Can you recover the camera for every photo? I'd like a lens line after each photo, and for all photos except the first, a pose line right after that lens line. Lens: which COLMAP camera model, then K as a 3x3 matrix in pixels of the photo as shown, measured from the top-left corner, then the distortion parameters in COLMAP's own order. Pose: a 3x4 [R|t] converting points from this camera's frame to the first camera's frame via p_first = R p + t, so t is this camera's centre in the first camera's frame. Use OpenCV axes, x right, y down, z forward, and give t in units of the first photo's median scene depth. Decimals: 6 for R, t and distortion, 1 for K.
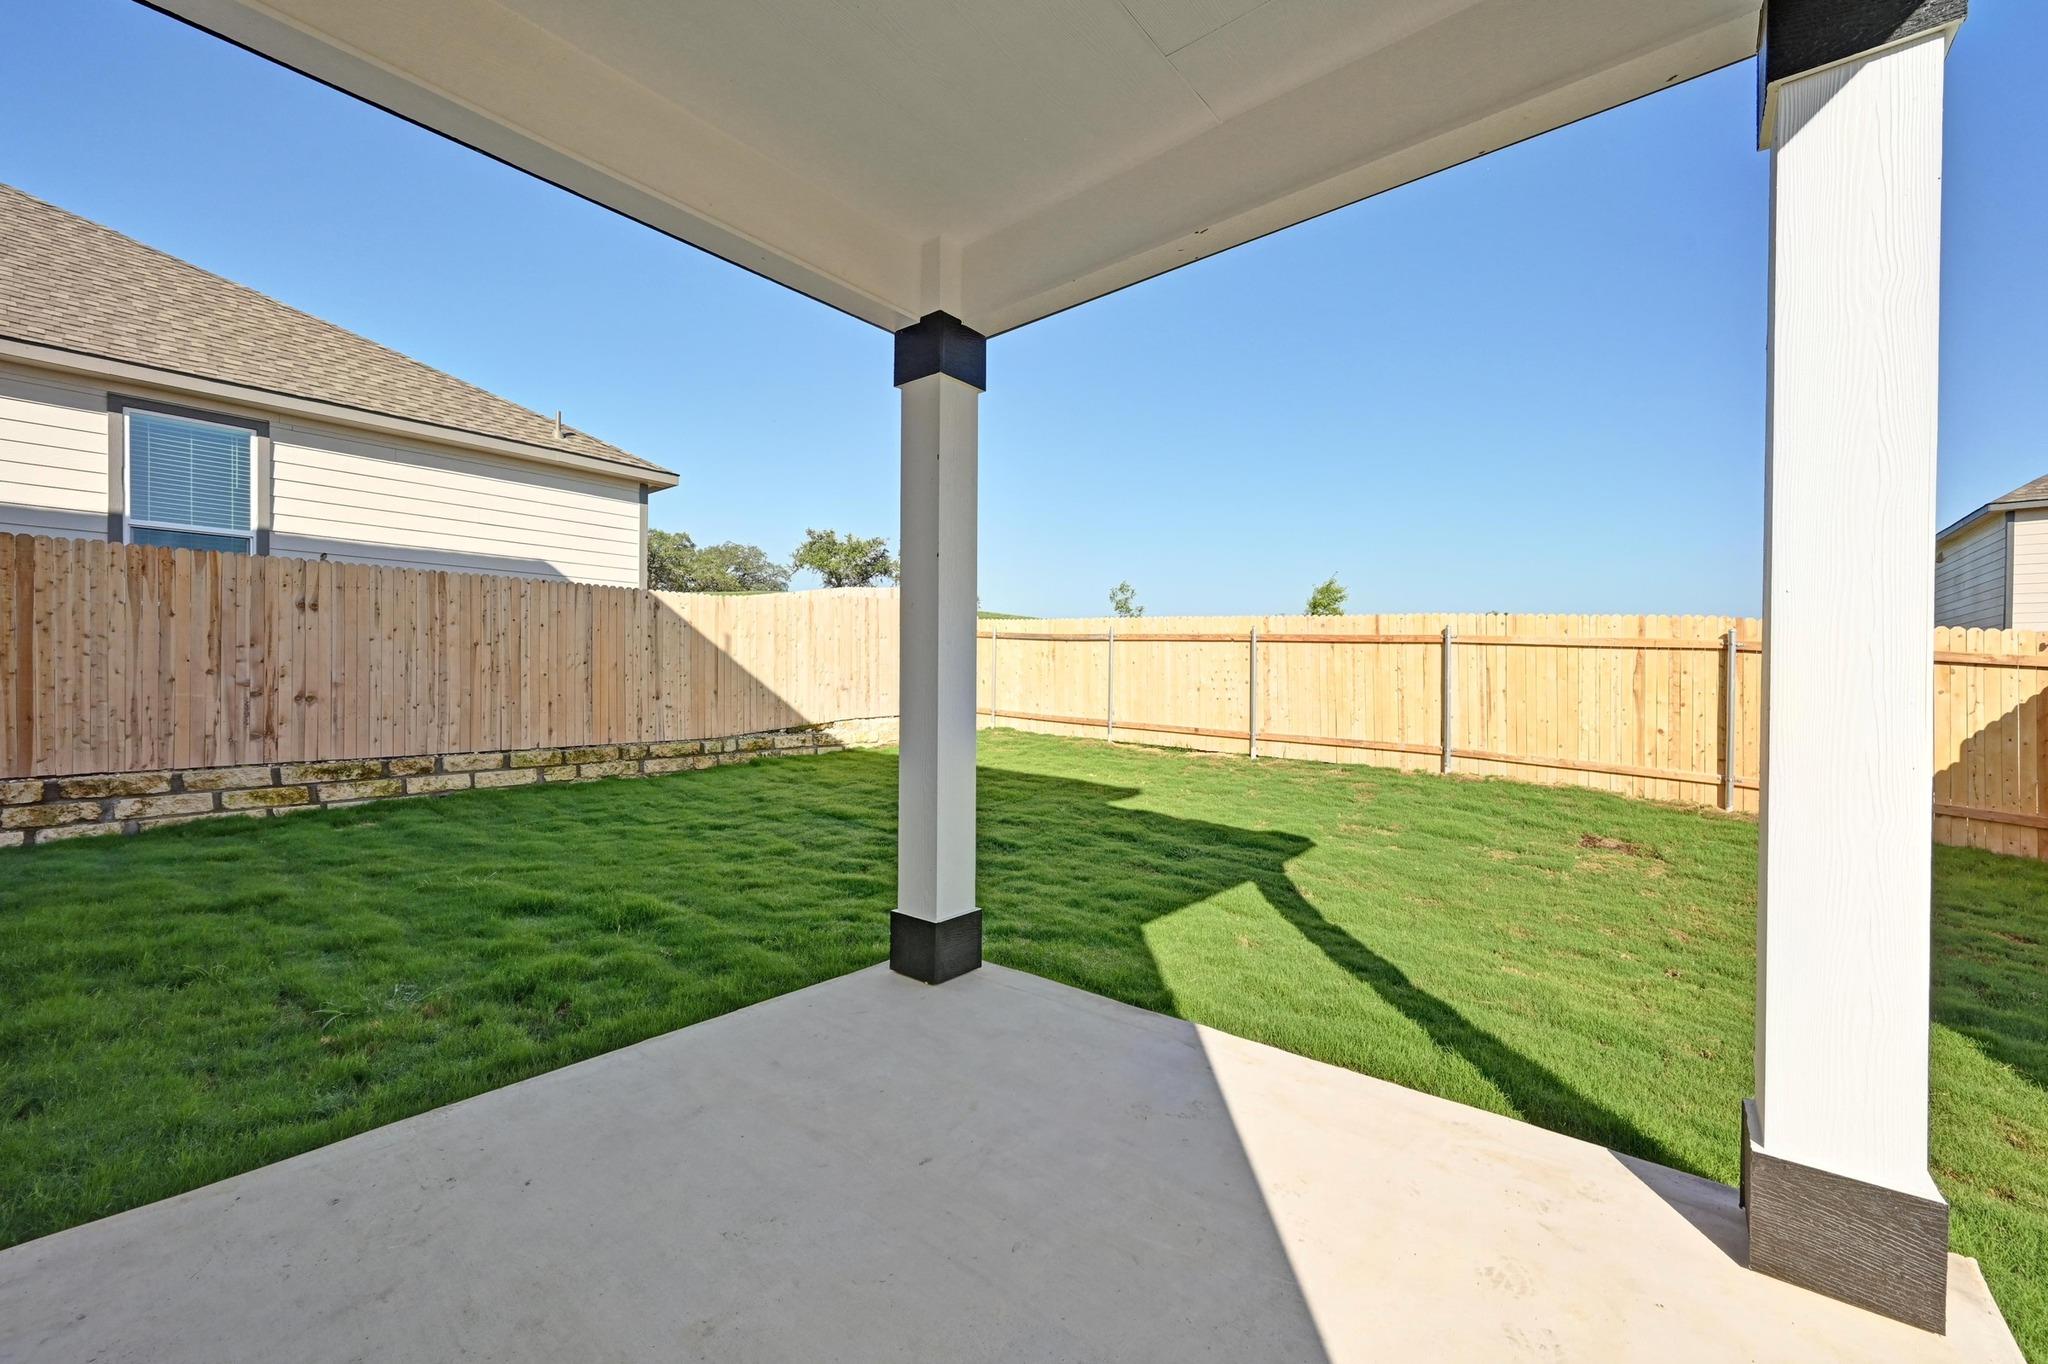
lens RADIAL K [[809.7, 0, 1027.5], [0, 809.7, 681.0], [0, 0, 1]] dist [0.000155, 0.000935]
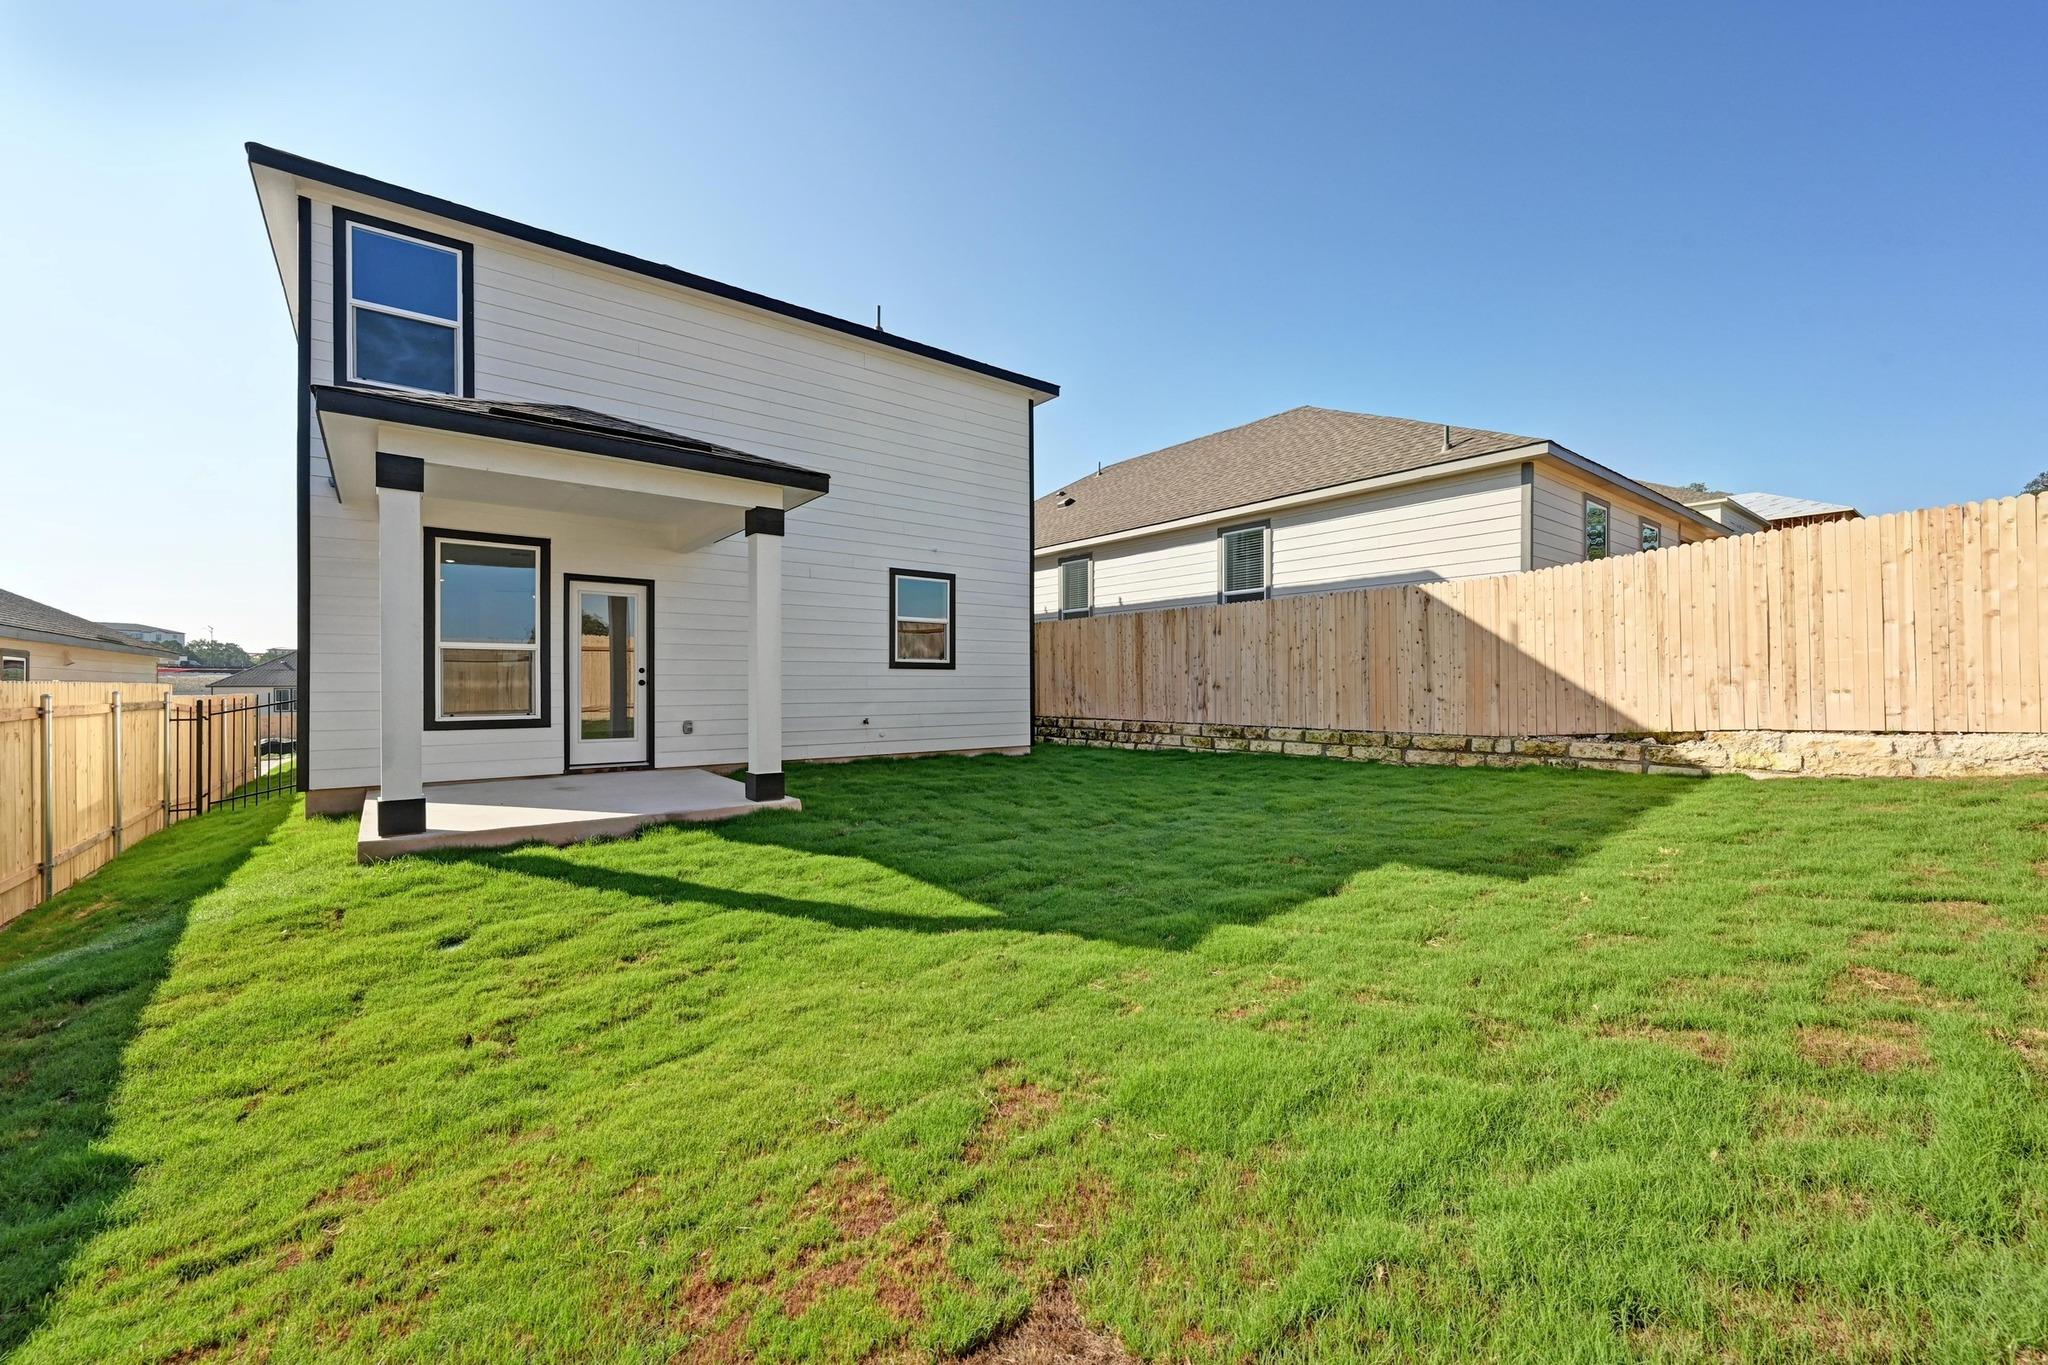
lens RADIAL K [[809.7, 0, 1015.0], [0, 809.7, 679.8], [0, 0, 1]] dist [0.000155, 0.000935]
pose [[-0.211715, -0.005327, -0.977317, 0.707732], [0.003755, 0.999973, -0.006264, 0.012656], [0.977324, -0.004996, -0.211689, 0.776125]]
